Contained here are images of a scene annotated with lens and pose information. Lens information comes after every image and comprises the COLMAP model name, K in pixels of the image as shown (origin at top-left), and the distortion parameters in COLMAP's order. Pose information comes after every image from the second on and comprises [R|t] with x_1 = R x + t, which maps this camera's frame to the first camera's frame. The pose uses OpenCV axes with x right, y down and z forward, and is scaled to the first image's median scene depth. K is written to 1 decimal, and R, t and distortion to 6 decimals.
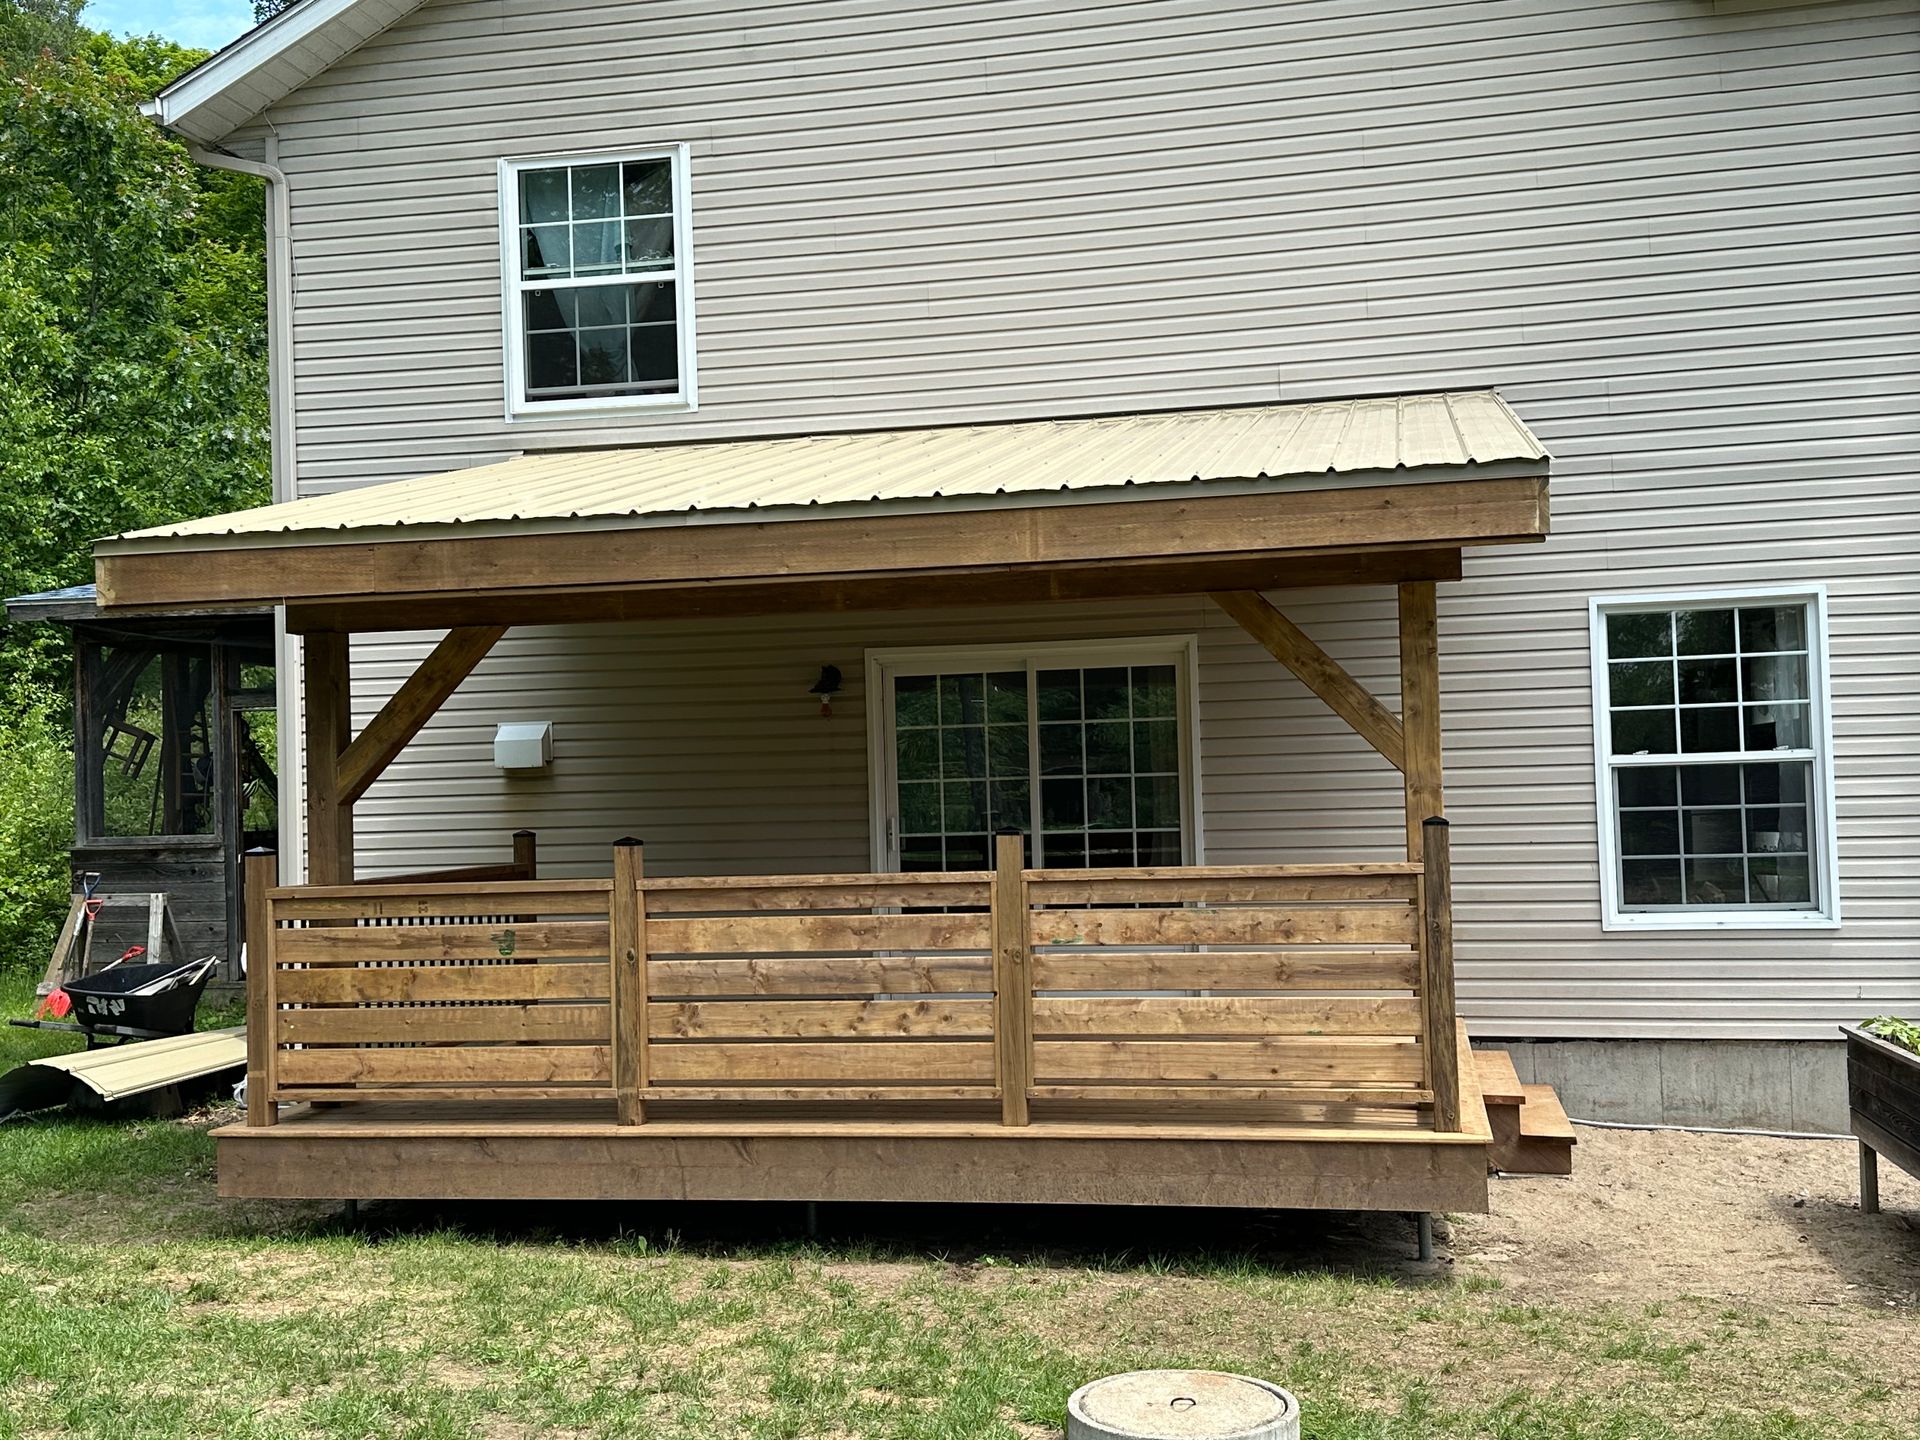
lens RADIAL K [[2004.9, 0, 962.1], [0, 2004.9, 725.7], [0, 0, 1]] dist [0.097640, 0.000000]
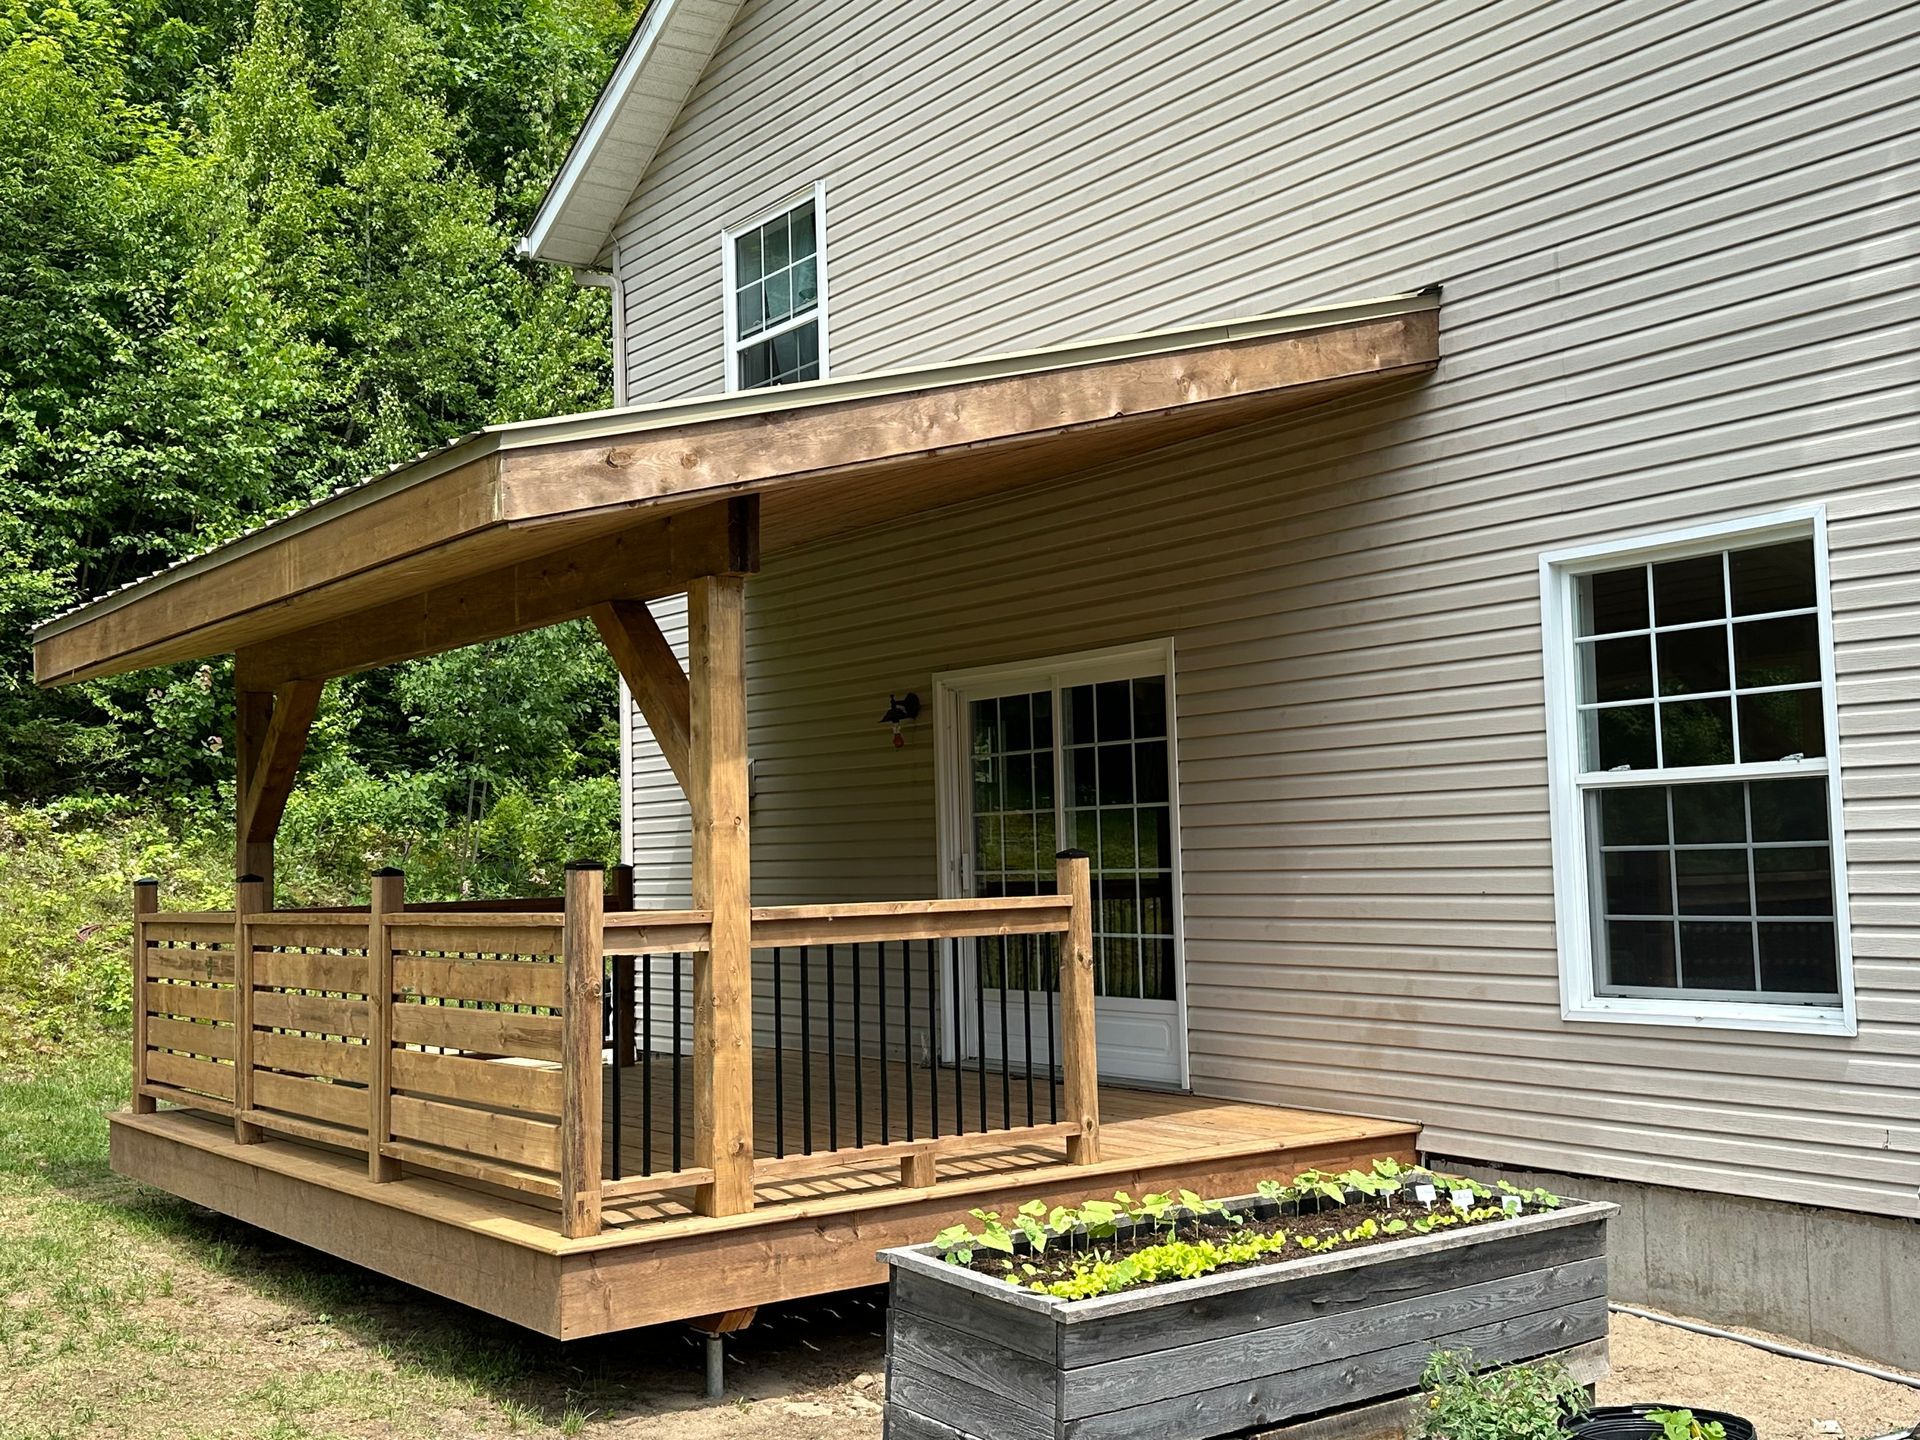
lens RADIAL K [[2004.9, 0, 961.7], [0, 2004.9, 713.0], [0, 0, 1]] dist [0.097640, 0.000000]
pose [[0.758224, -0.040157, -0.650757, 0.626103], [0.026792, 0.999177, -0.030440, 0.009664], [0.651444, 0.005645, 0.758676, 0.321869]]
